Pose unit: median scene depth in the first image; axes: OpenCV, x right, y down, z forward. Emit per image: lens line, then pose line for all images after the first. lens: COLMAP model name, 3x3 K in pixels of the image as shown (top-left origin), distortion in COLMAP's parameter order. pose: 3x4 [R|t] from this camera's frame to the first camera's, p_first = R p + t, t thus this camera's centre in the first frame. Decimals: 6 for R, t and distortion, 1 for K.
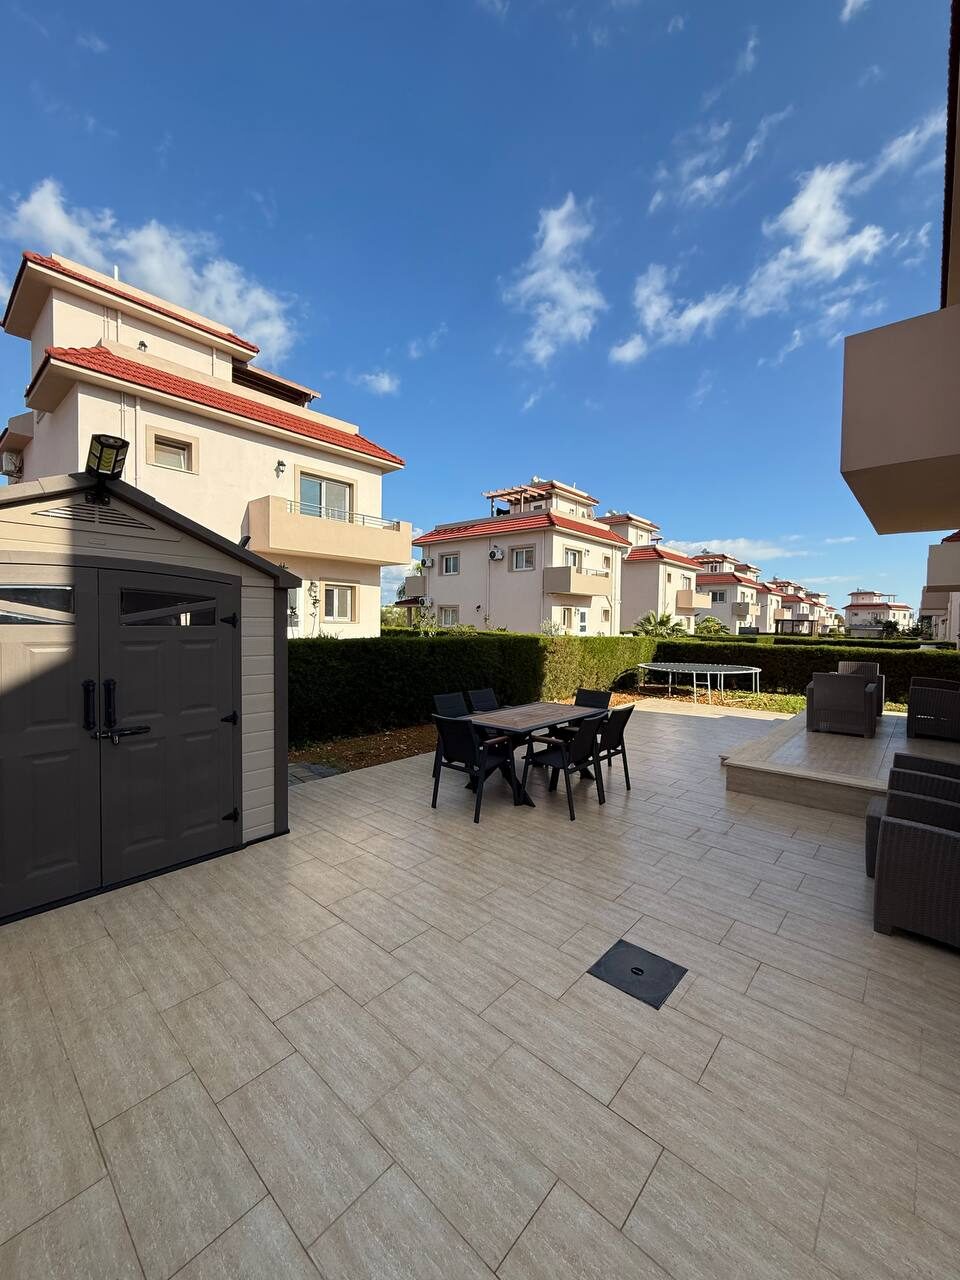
lens RADIAL K [[510.1, 0, 469.8], [0, 510.1, 642.6], [0, 0, 1]] dist [-0.000943, -0.000045]
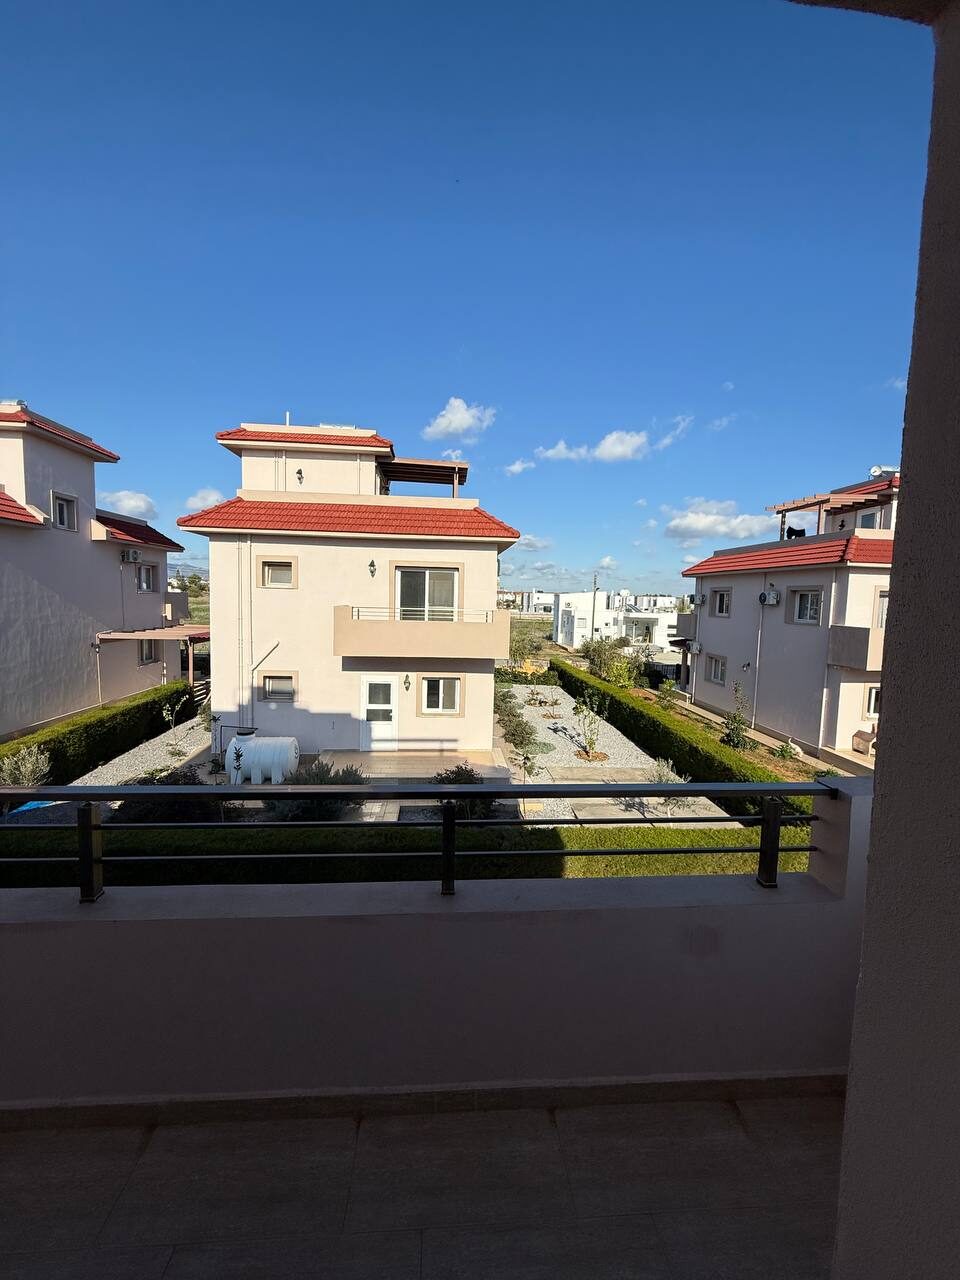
lens RADIAL K [[510.1, 0, 480.5], [0, 510.1, 635.8], [0, 0, 1]] dist [-0.000943, -0.000045]
pose [[0.727272, 0.055670, -0.684088, 0.249280], [-0.043350, 0.998441, 0.035166, -0.127168], [0.684979, 0.004080, 0.728551, 0.205134]]
